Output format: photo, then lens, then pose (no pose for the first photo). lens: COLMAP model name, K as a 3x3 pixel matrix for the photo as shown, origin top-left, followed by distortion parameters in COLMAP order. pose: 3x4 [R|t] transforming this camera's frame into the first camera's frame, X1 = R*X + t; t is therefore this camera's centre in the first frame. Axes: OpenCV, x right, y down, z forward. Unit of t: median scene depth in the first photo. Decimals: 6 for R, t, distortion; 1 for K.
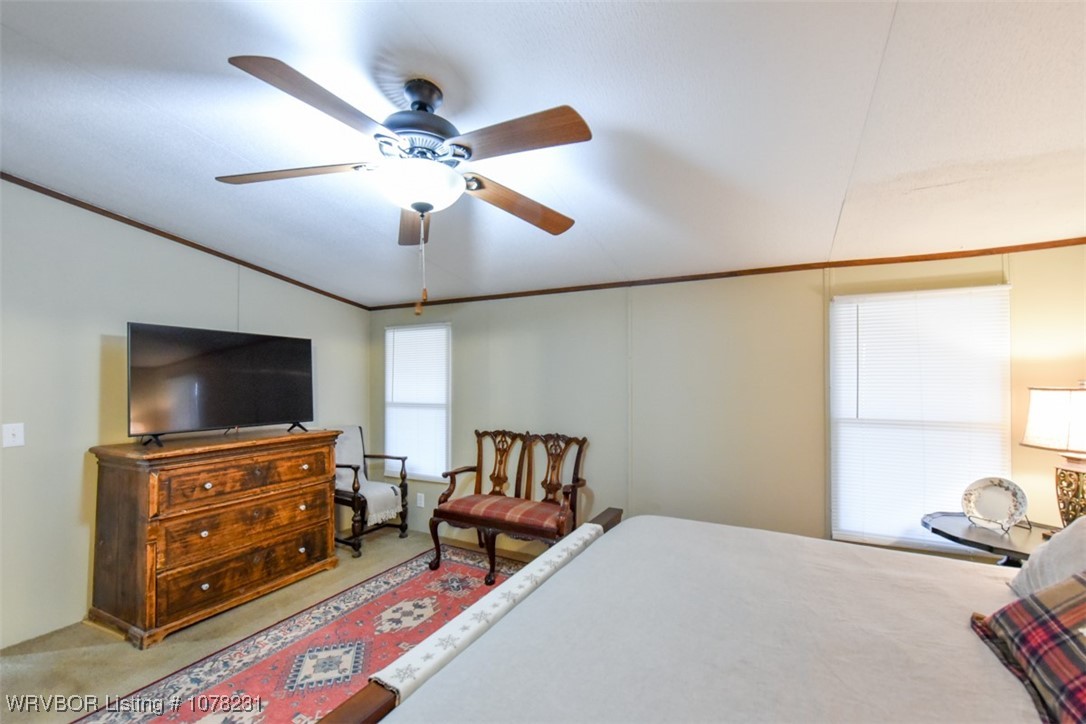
lens RADIAL K [[451.4, 0, 548.1], [0, 451.4, 372.0], [0, 0, 1]] dist [-0.008516, -0.000280]
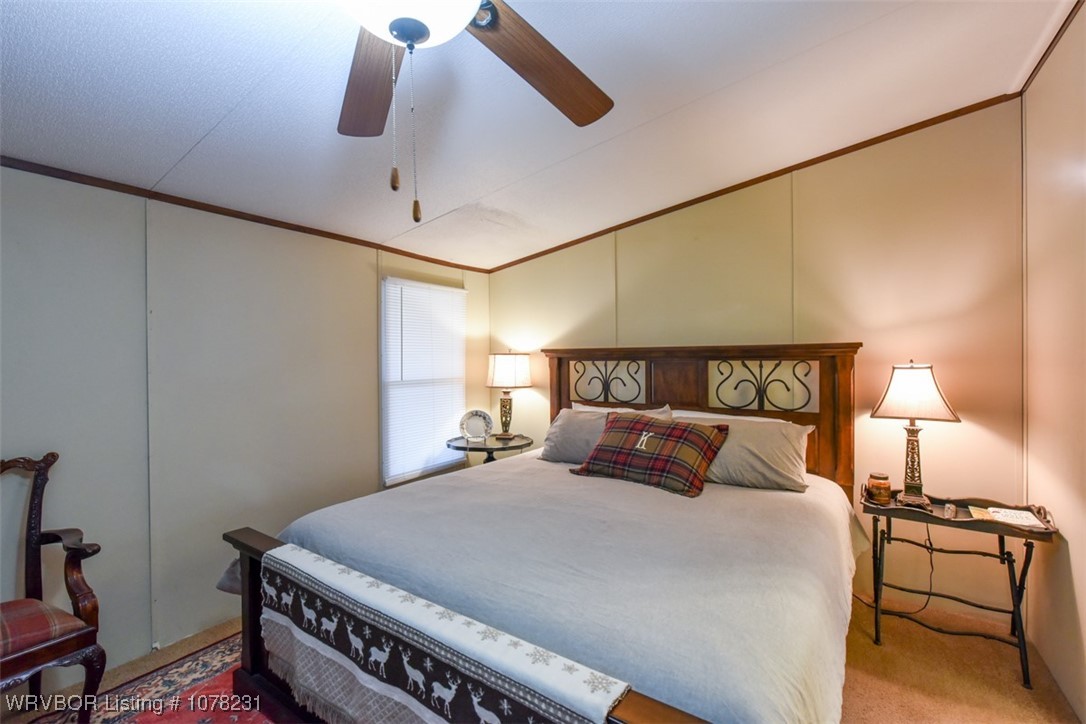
lens RADIAL K [[481.0, 0, 551.8], [0, 481.0, 357.5], [0, 0, 1]] dist [0.020401, -0.000246]
pose [[0.083340, 0.000374, 0.996521, -0.638206], [-0.007902, 0.999969, 0.000285, 0.041822], [-0.996490, -0.007898, 0.083341, 0.541201]]
